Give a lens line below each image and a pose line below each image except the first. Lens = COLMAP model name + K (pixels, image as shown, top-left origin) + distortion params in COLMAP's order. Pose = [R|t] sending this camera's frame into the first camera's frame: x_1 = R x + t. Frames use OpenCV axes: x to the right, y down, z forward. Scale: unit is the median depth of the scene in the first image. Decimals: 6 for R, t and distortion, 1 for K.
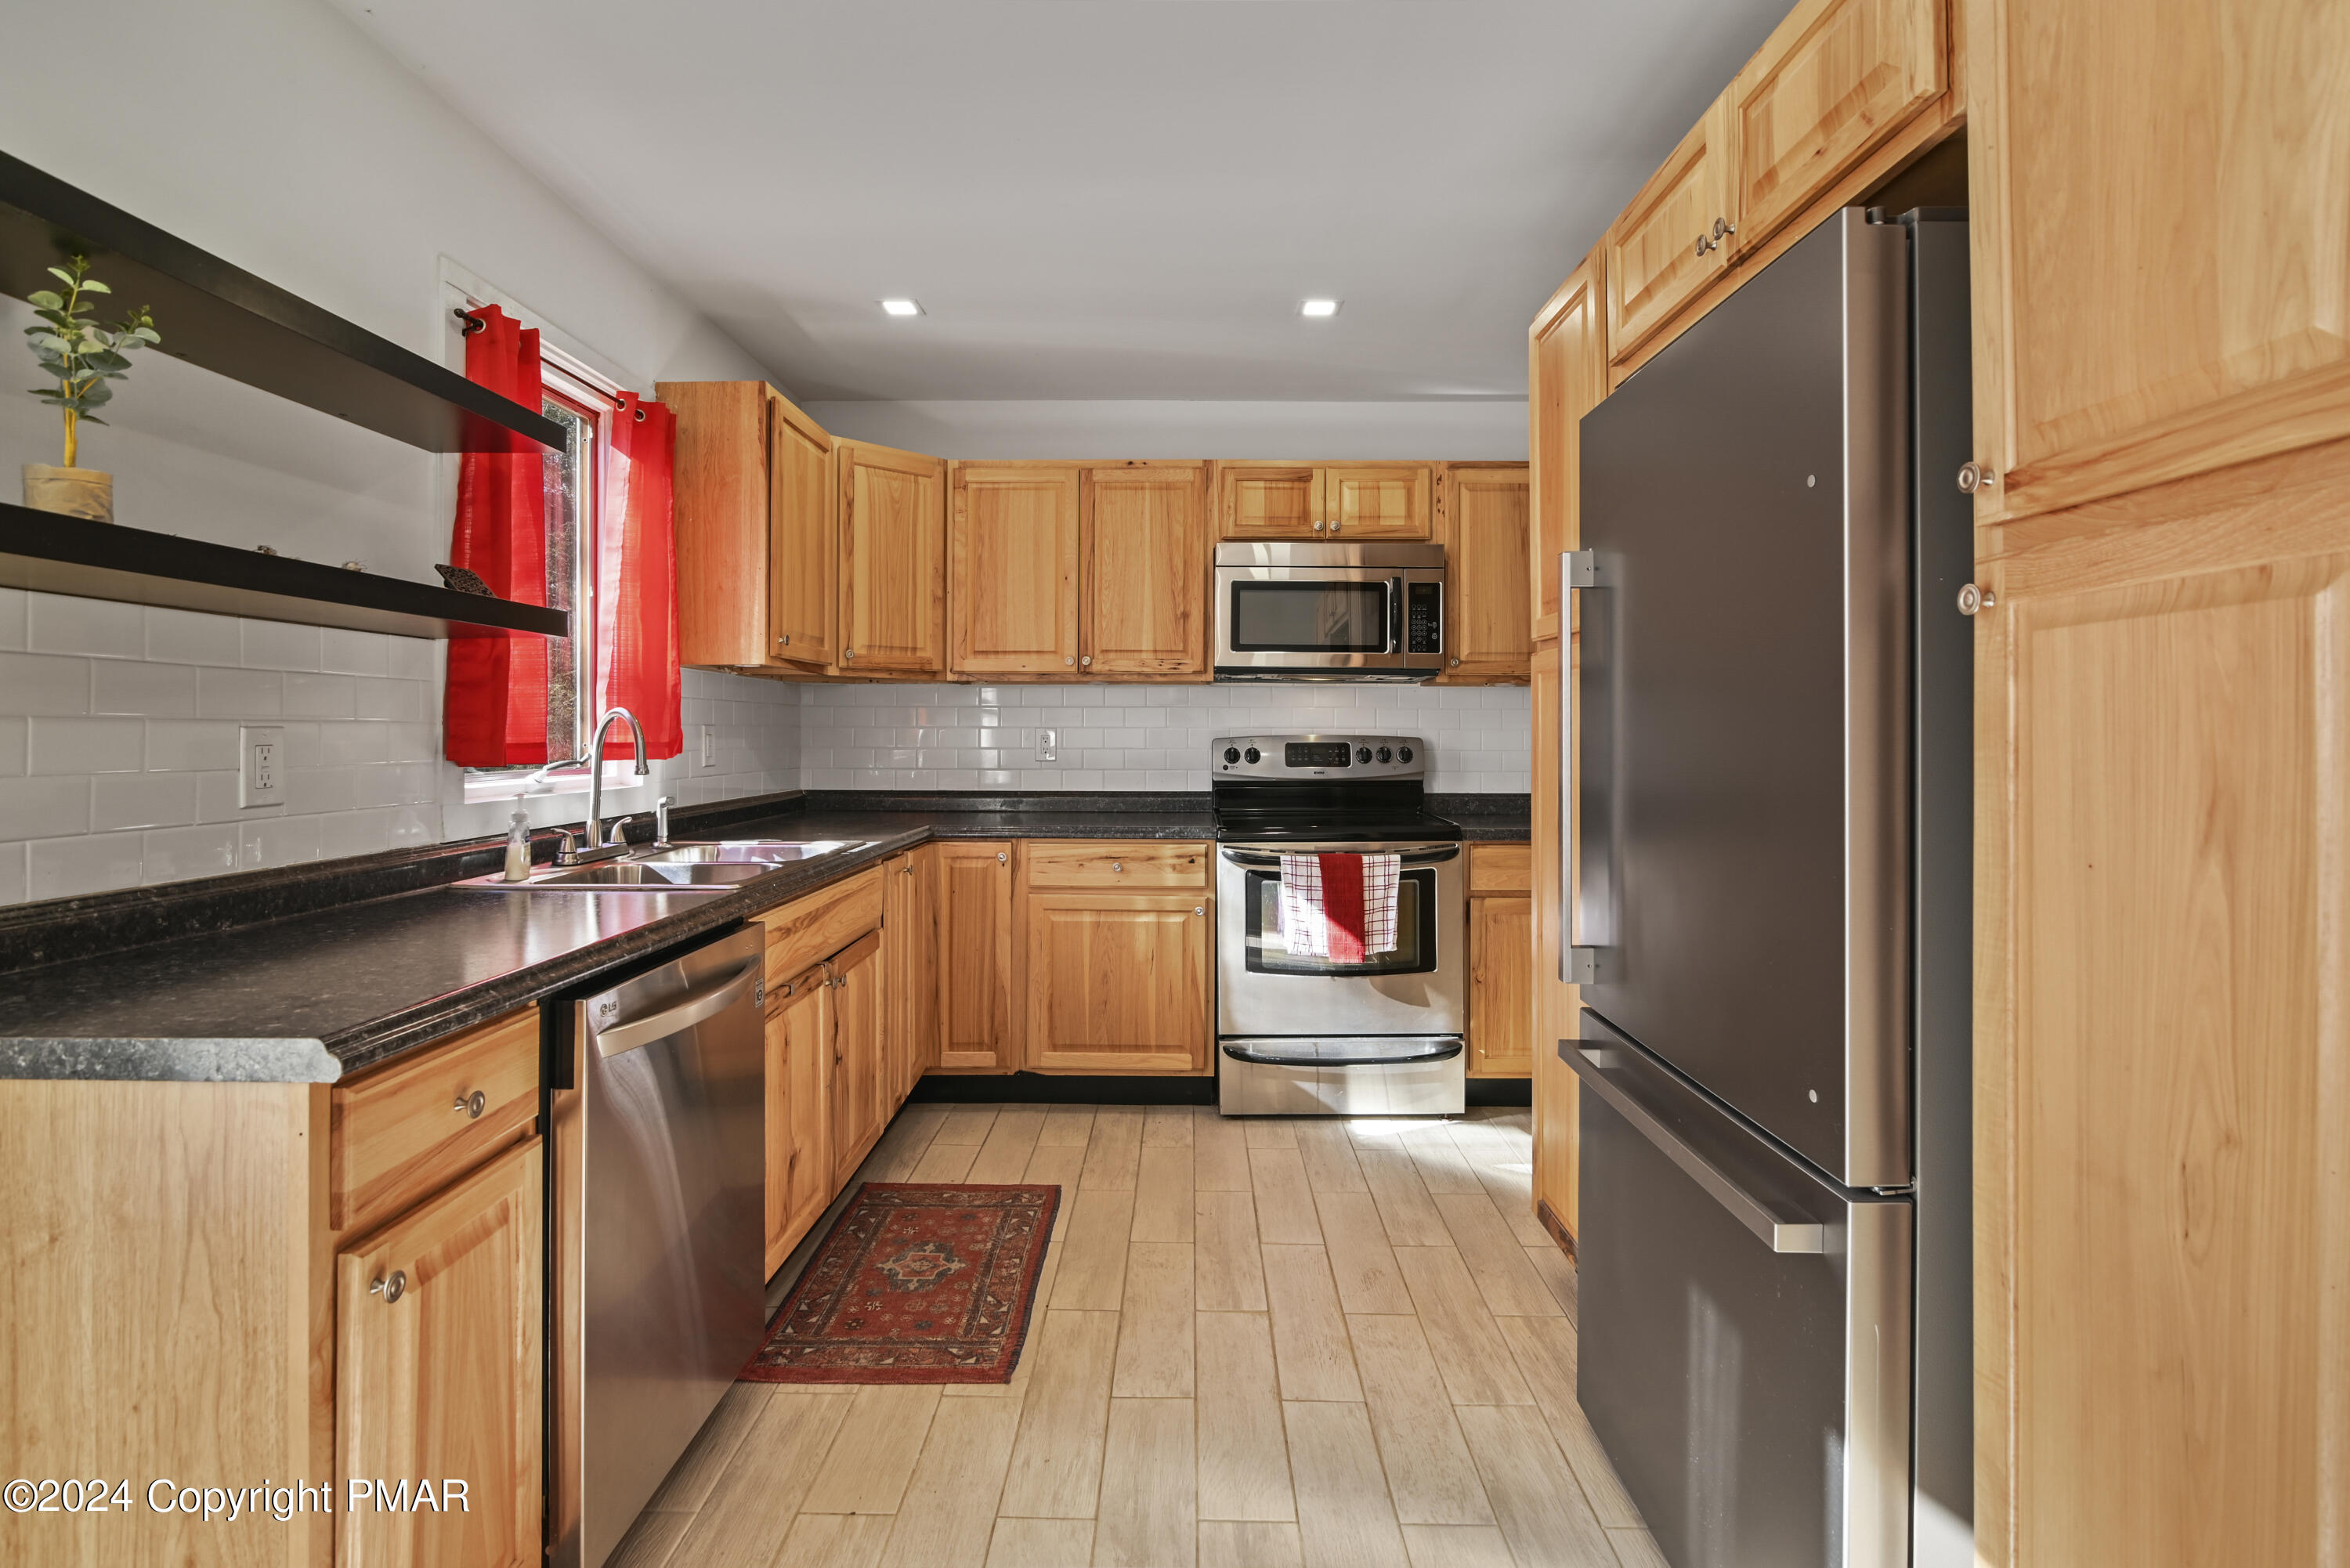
lens RADIAL K [[1101.2, 0, 1176.8], [0, 1101.2, 719.7], [0, 0, 1]] dist [-0.012878, 0.002458]
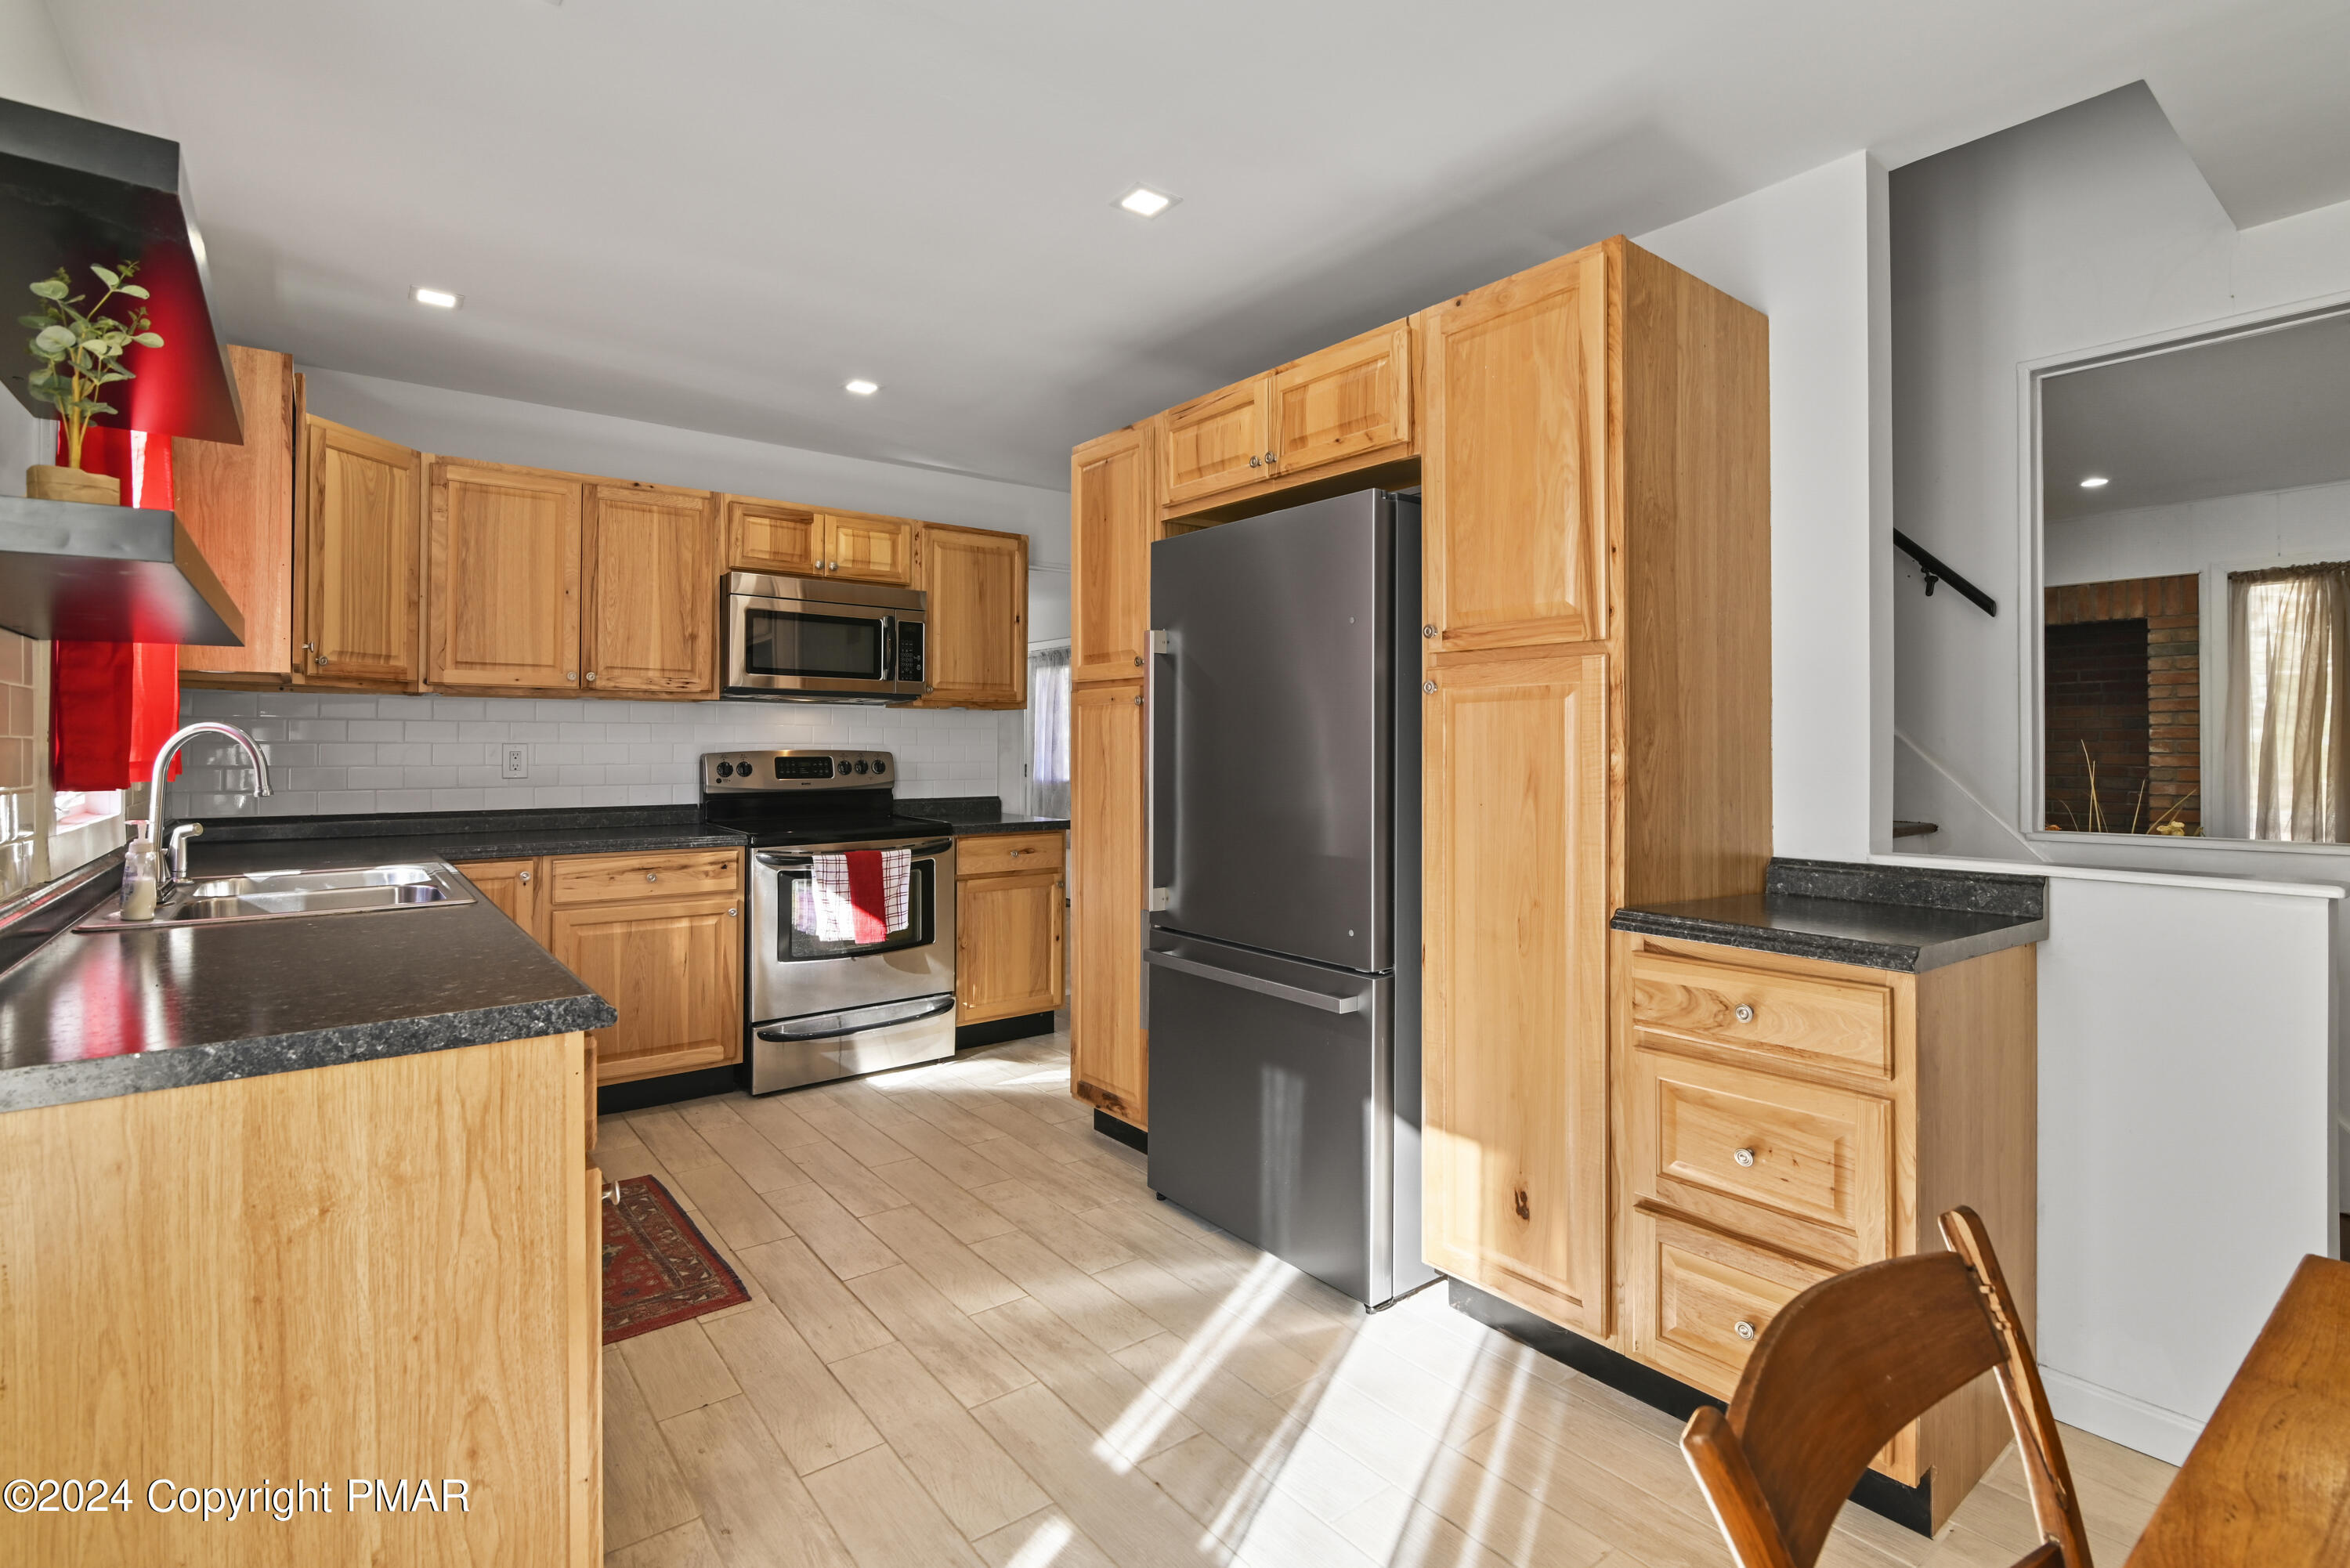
lens RADIAL K [[1101.2, 0, 1171.8], [0, 1101.2, 736.3], [0, 0, 1]] dist [-0.012878, 0.002458]
pose [[0.783295, 0.004085, 0.621637, -0.386273], [-0.005663, 0.999984, 0.000565, -0.003772], [-0.621624, -0.003963, 0.783306, -0.147797]]
